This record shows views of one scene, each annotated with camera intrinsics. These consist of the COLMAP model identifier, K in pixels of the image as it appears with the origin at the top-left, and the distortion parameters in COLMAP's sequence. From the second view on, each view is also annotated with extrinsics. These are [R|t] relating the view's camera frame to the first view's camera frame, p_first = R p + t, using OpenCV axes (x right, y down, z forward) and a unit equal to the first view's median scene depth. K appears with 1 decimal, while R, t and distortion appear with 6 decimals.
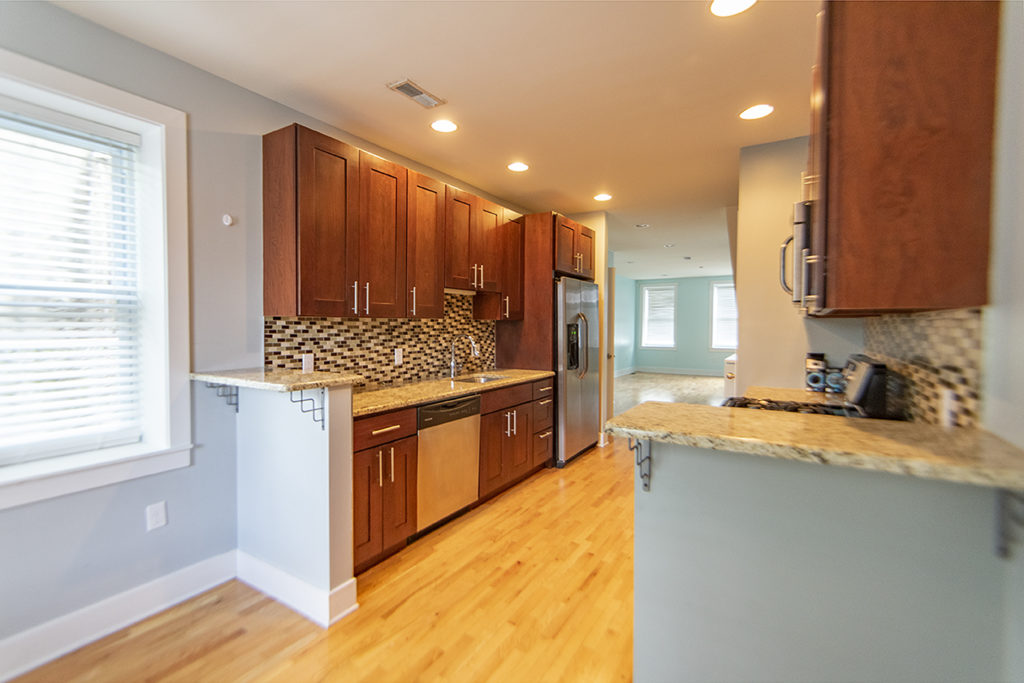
lens RADIAL K [[456.4, 0, 510.4], [0, 456.4, 332.6], [0, 0, 1]] dist [0.000729, 0.000214]
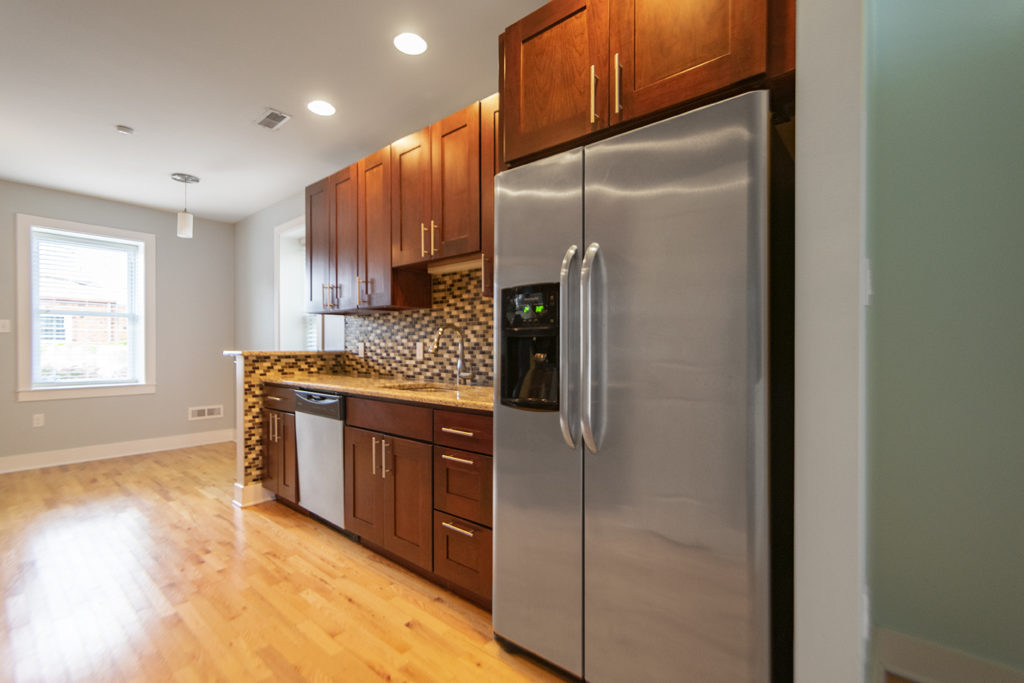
lens RADIAL K [[461.9, 0, 513.7], [0, 461.9, 346.4], [0, 0, 1]] dist [0.001112, 0.000014]
pose [[-0.162529, -0.005541, -0.986688, 0.682145], [-0.022172, 0.999752, -0.001962, 0.042967], [0.986455, 0.021557, -0.162612, 1.426352]]
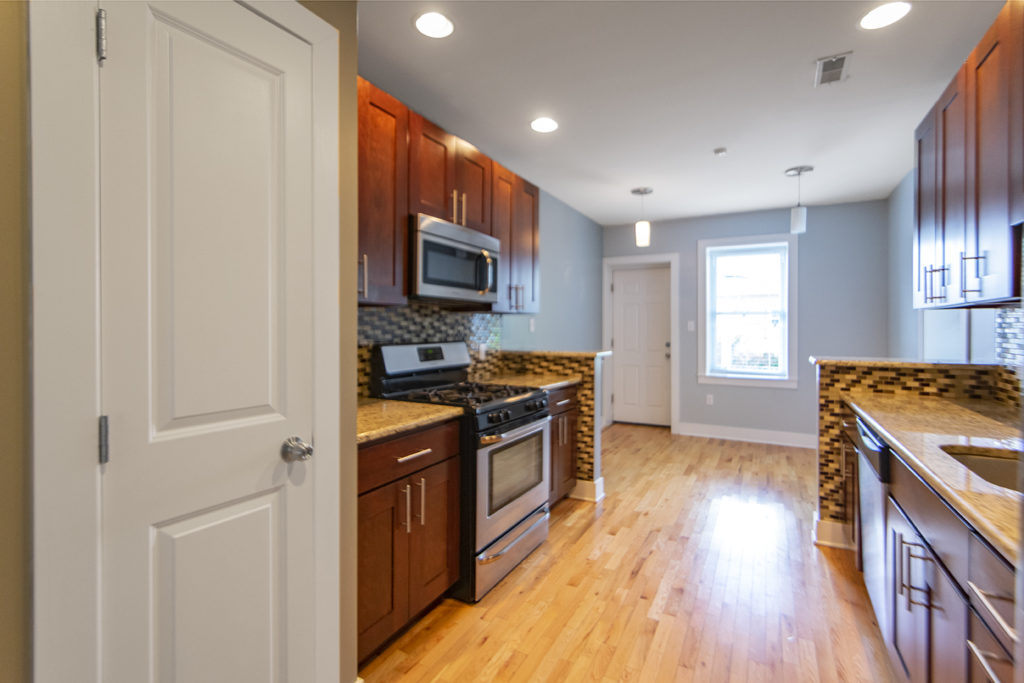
lens RADIAL K [[456.4, 0, 510.4], [0, 456.4, 332.6], [0, 0, 1]] dist [0.000729, 0.000214]
pose [[-0.998953, -0.006686, -0.045247, 0.380541], [-0.007951, 0.999581, 0.027840, -0.005121], [0.045042, 0.028171, -0.998588, 1.496768]]
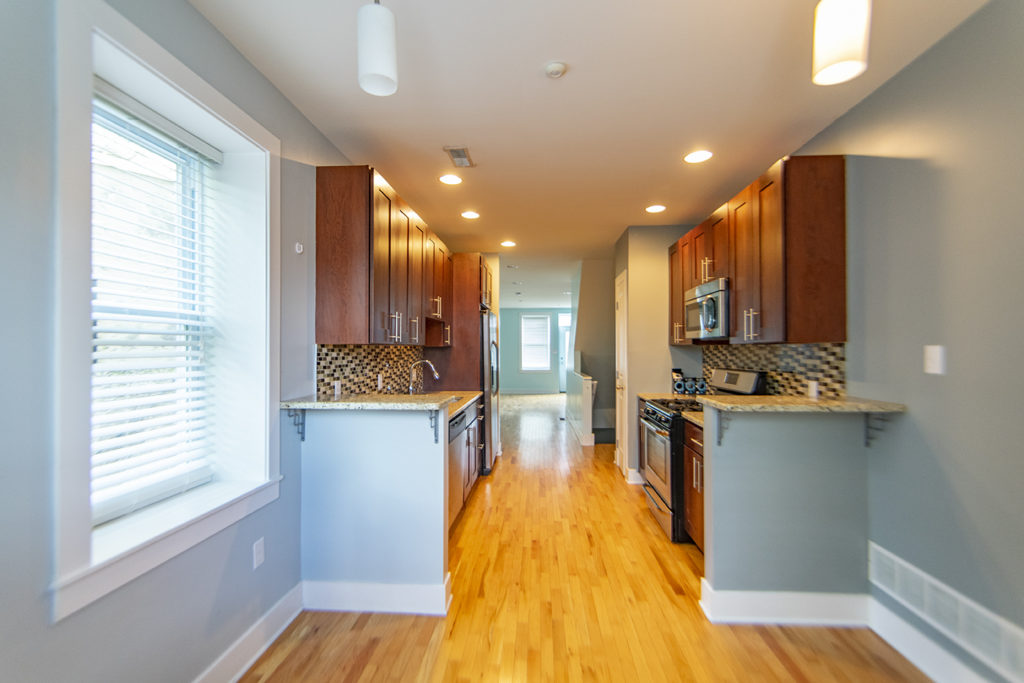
lens RADIAL K [[456.8, 0, 512.0], [0, 456.8, 341.5], [0, 0, 1]] dist [0.000282, 0.000033]
pose [[0.879852, 0.004504, 0.475226, -0.509250], [0.012875, 0.999362, -0.033308, -0.001310], [-0.475073, 0.035425, 0.879233, -0.072445]]
